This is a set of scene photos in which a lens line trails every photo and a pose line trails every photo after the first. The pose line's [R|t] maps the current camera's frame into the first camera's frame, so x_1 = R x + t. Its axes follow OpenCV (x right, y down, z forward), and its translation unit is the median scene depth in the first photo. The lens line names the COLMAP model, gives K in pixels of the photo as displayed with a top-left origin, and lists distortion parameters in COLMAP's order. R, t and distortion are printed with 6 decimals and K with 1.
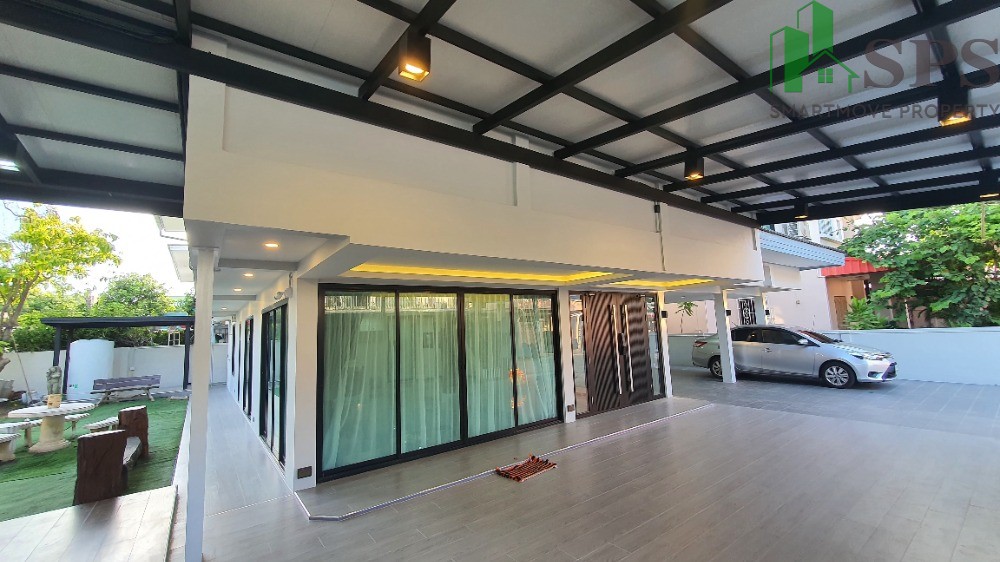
lens RADIAL K [[399.5, 0, 514.9], [0, 399.5, 285.9], [0, 0, 1]] dist [0.000021, -0.001152]
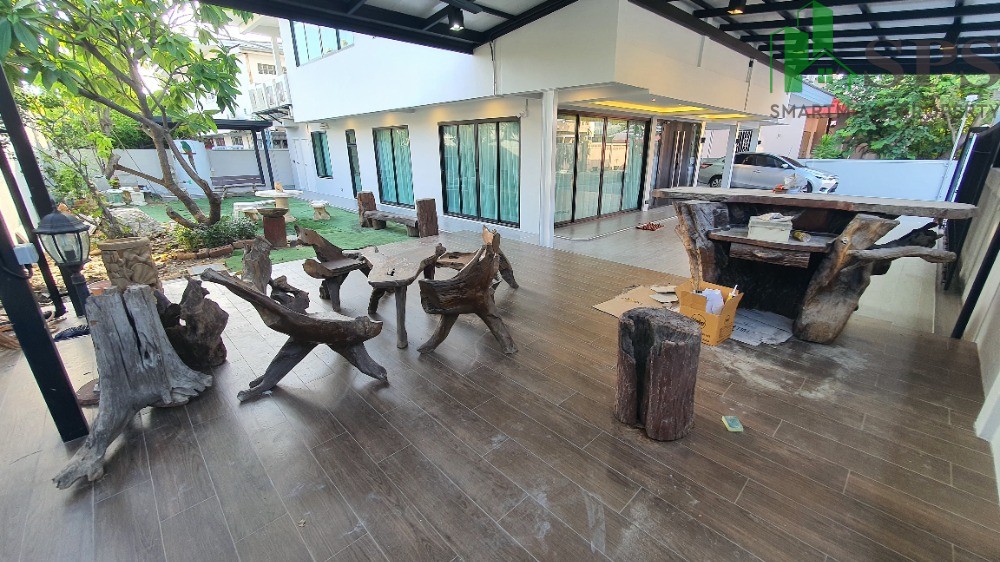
lens RADIAL K [[399.5, 0, 504.4], [0, 399.5, 286.7], [0, 0, 1]] dist [0.000021, -0.001152]
pose [[0.992064, 0.003337, 0.125691, -0.409194], [-0.056613, 0.904436, 0.422835, -0.012857], [-0.112268, -0.426596, 0.897448, -0.316129]]
